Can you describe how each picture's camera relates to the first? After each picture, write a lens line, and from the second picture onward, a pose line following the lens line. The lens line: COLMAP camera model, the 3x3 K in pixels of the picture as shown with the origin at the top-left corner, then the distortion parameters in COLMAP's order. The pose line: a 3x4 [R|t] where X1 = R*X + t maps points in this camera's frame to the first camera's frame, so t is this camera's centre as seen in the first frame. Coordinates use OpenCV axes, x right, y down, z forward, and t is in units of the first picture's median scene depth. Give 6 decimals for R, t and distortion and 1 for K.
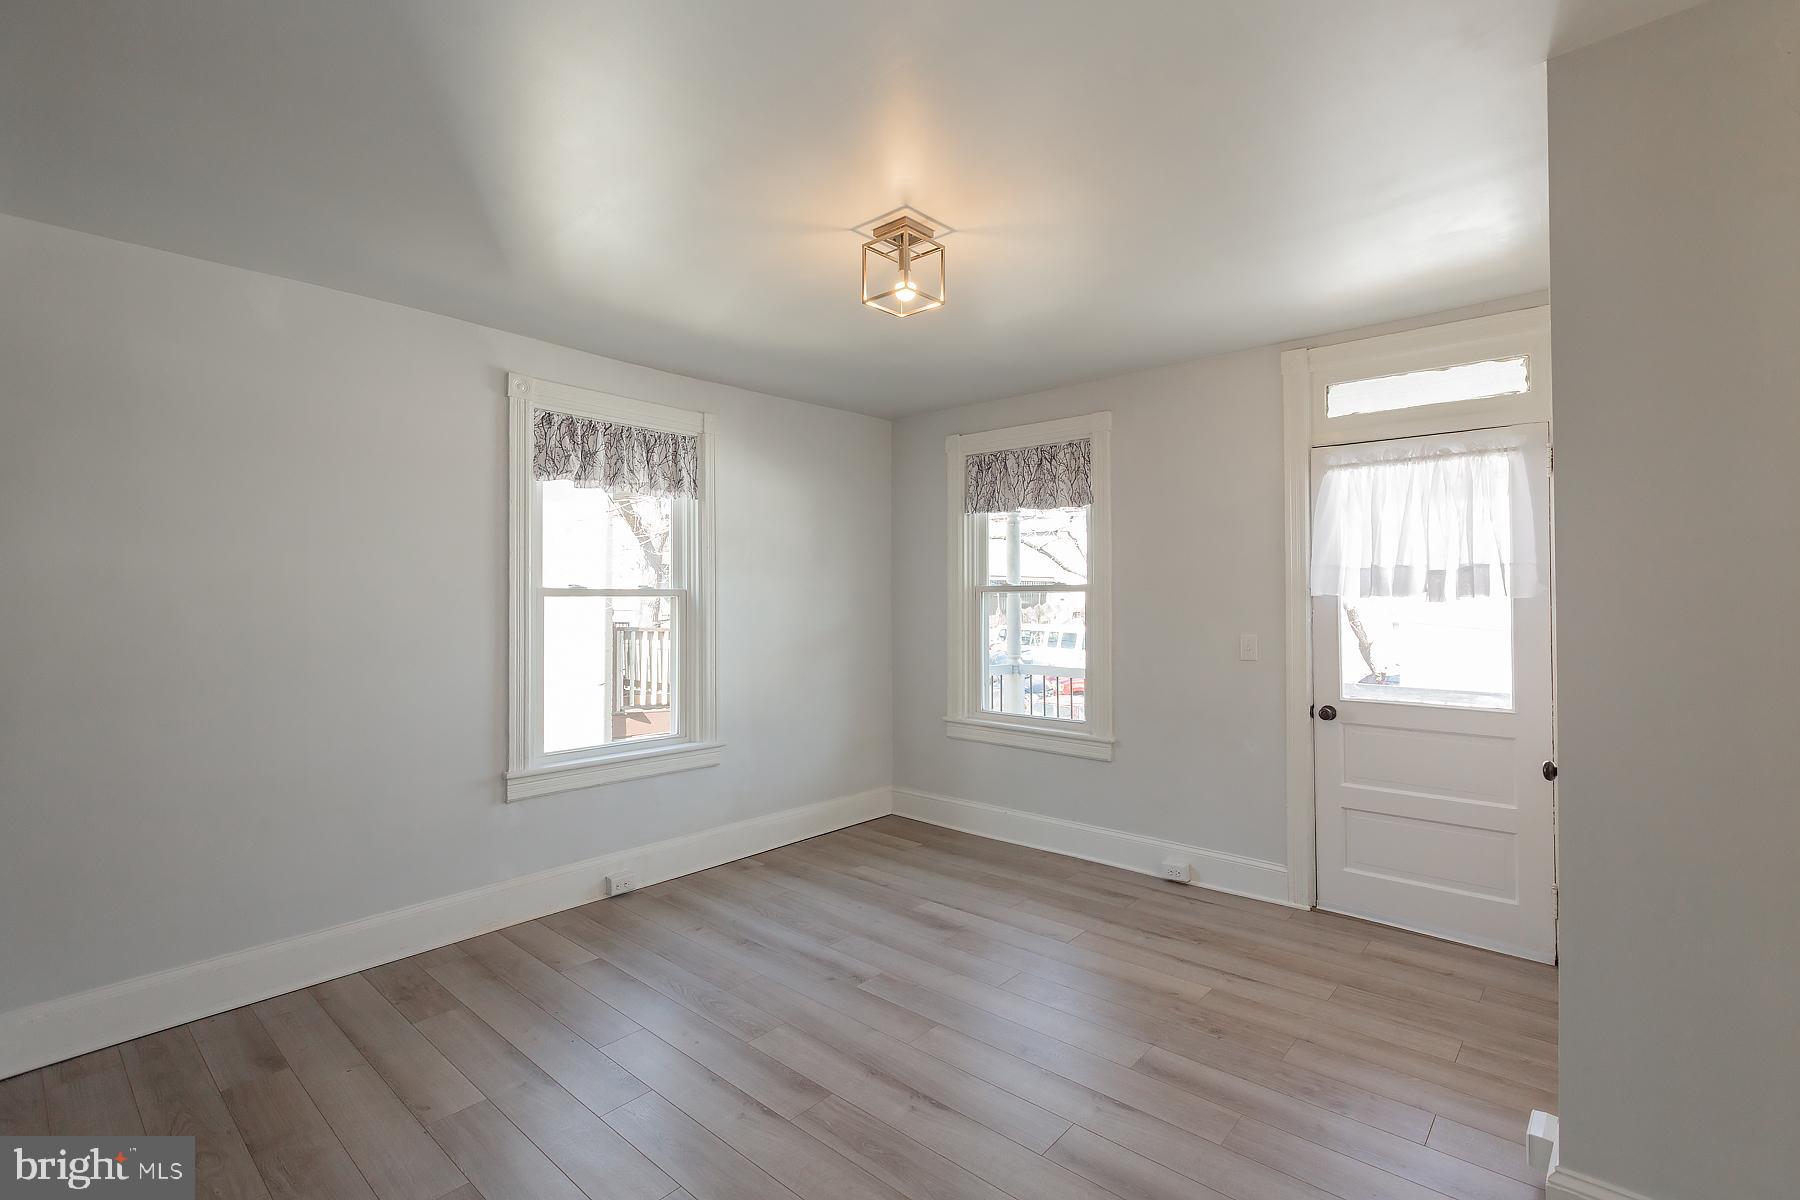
lens RADIAL K [[820.5, 0, 900.0], [0, 820.5, 600.0], [0, 0, 1]] dist [-0.000235, -0.000050]
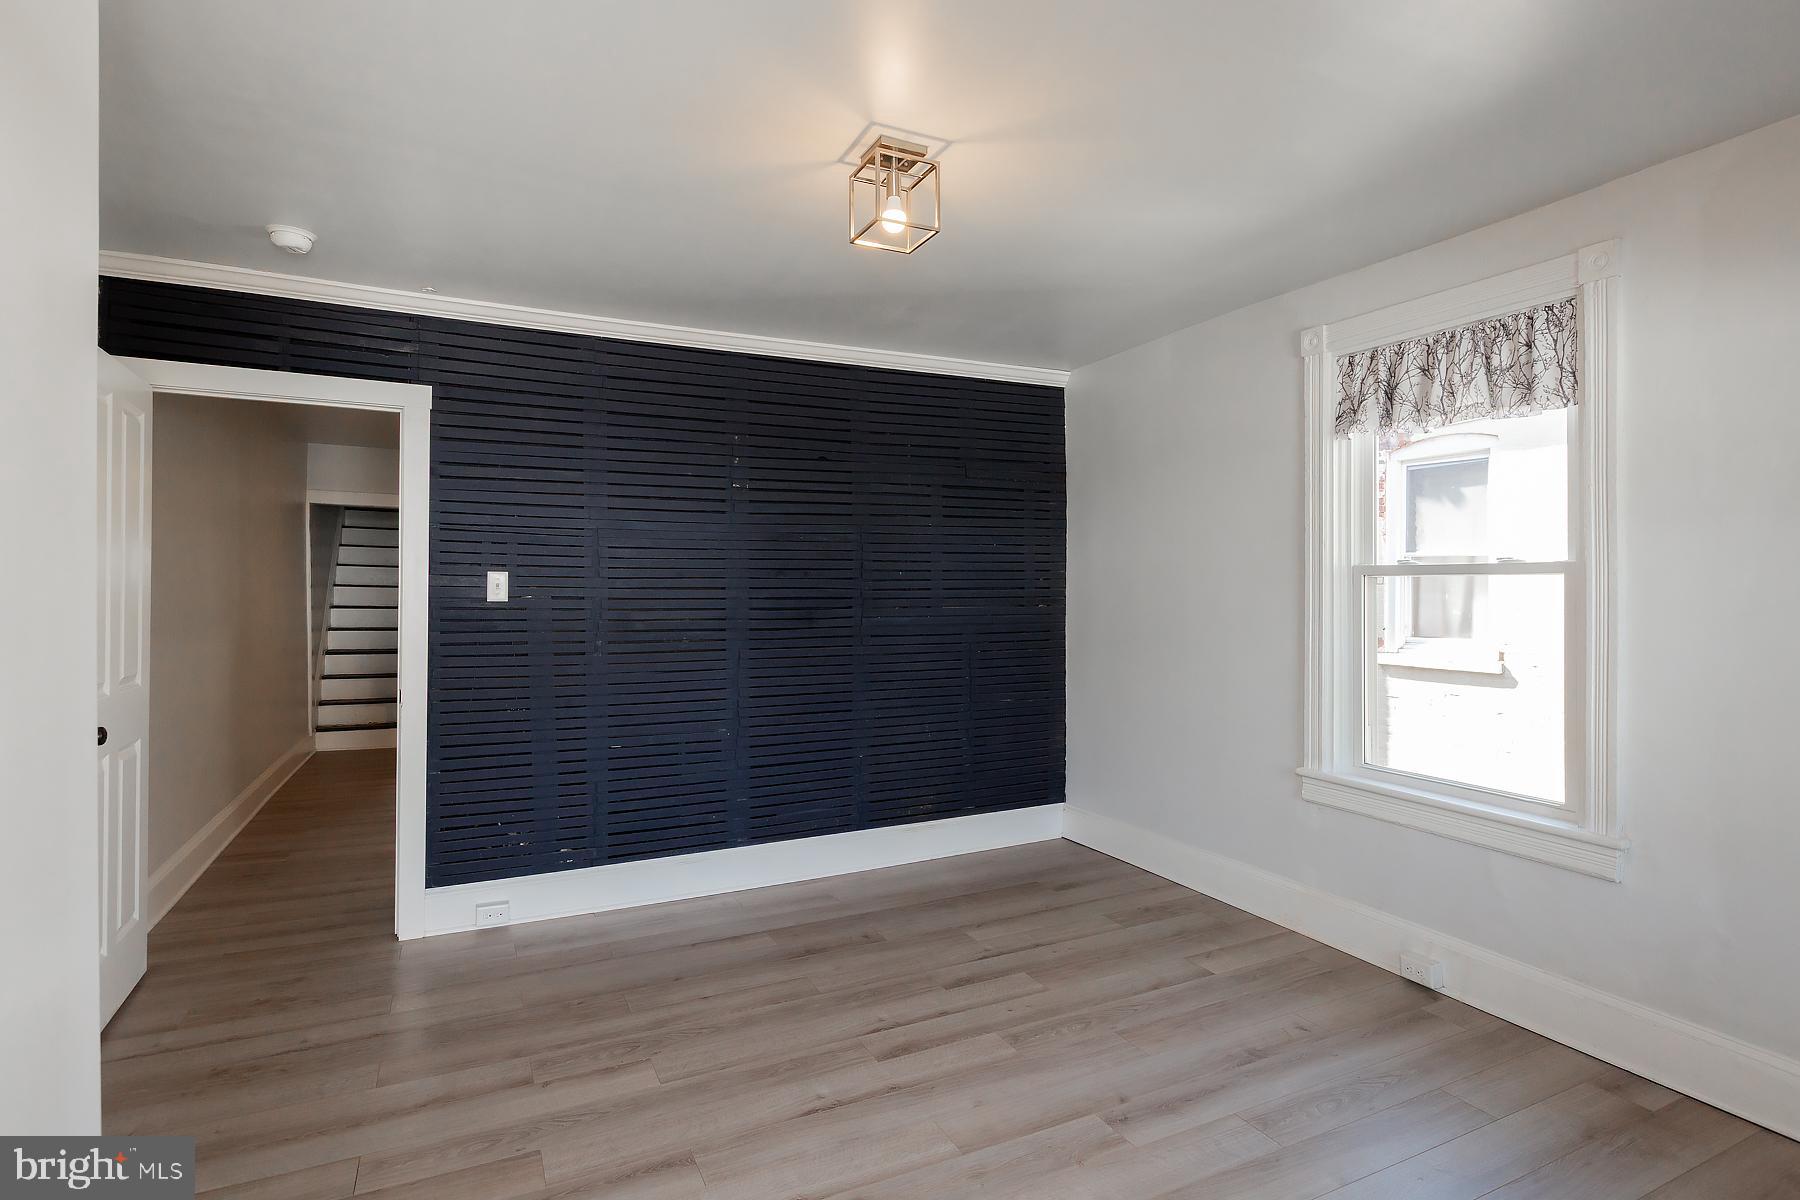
lens RADIAL K [[910.3, 0, 901.4], [0, 910.3, 591.2], [0, 0, 1]] dist [-0.000197, 0.000037]
pose [[-0.382912, 0.011482, -0.923713, 0.660438], [0.003707, 0.999934, 0.010893, -0.000110], [0.923777, 0.000746, -0.382929, 1.014213]]
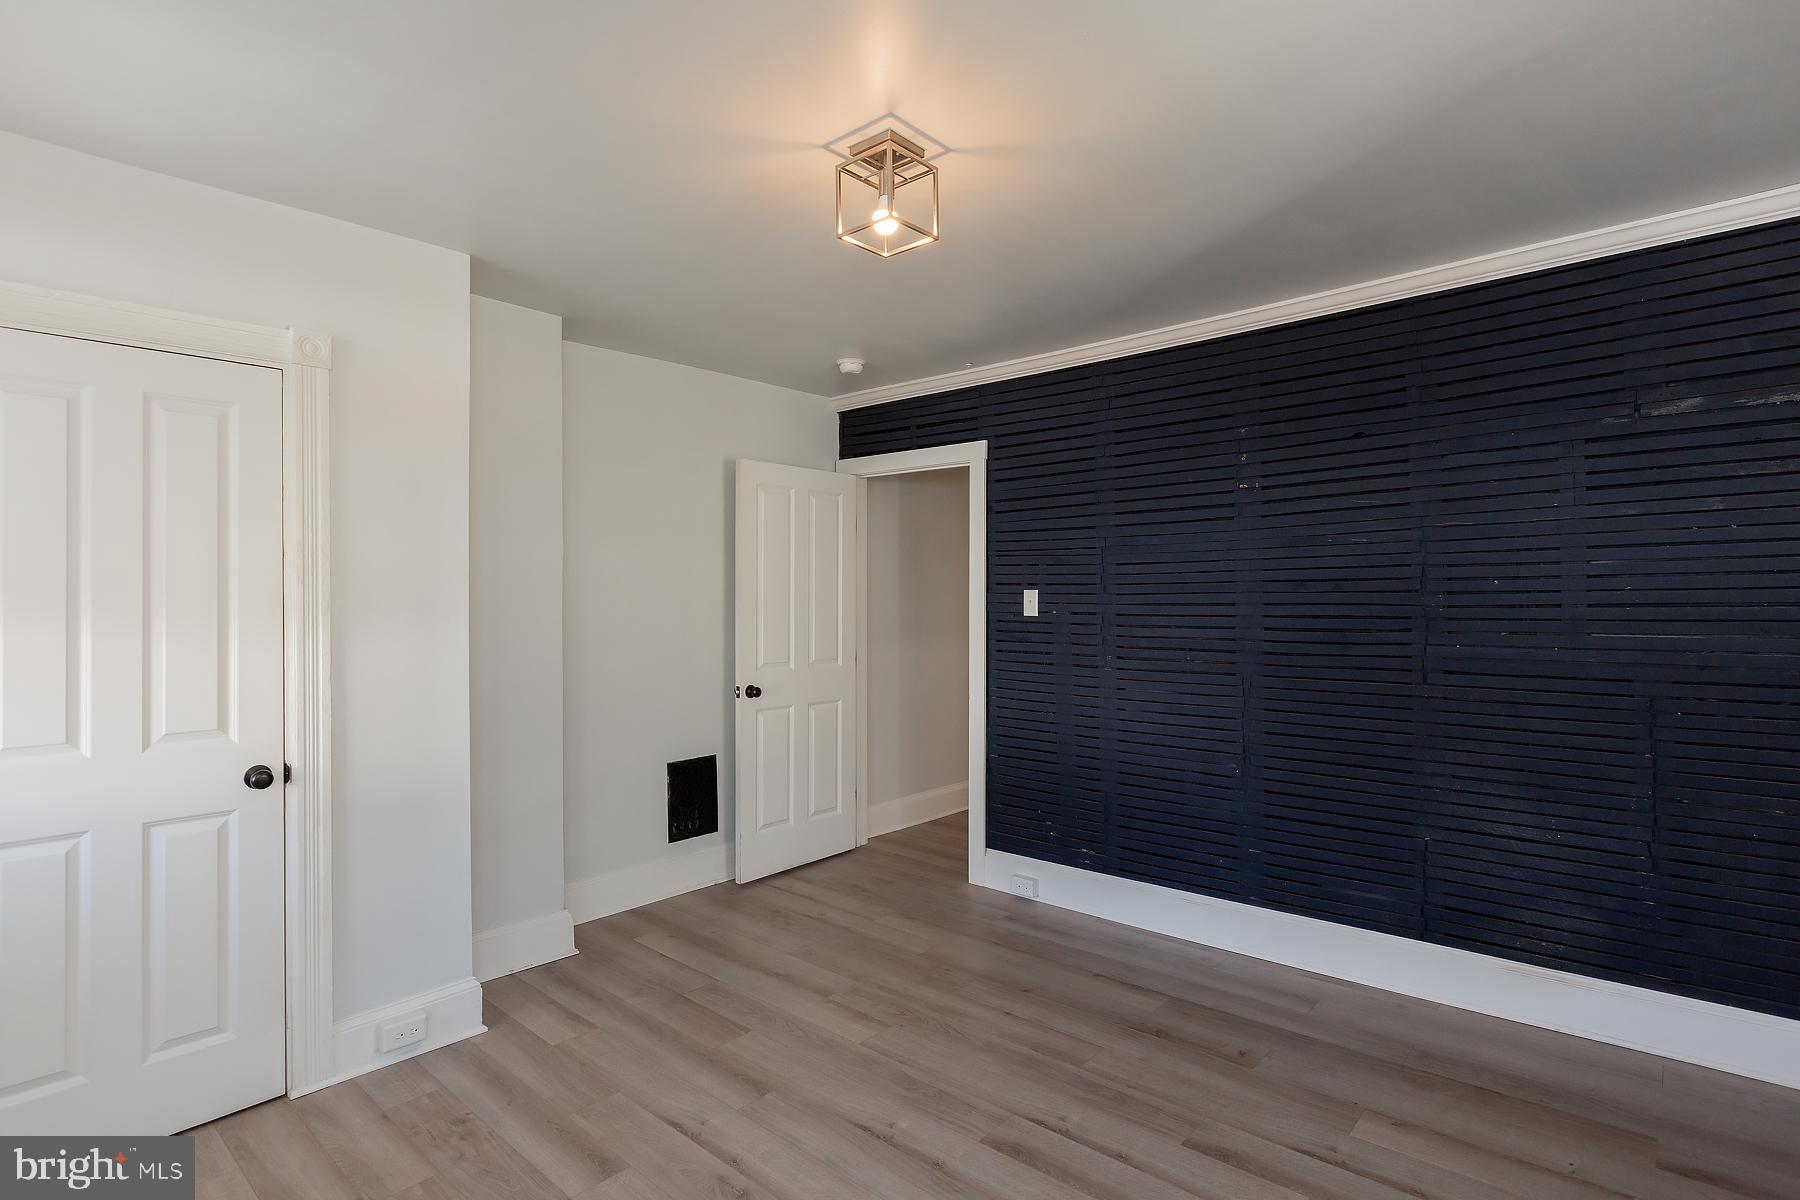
lens RADIAL K [[885.1, 0, 902.8], [0, 885.1, 593.9], [0, 0, 1]] dist [-0.001935, -0.000132]
pose [[-0.999908, 0.013360, -0.002446, -0.002434], [0.013376, 0.999891, -0.006330, -0.002581], [0.002361, -0.006363, -0.999977, 1.379860]]
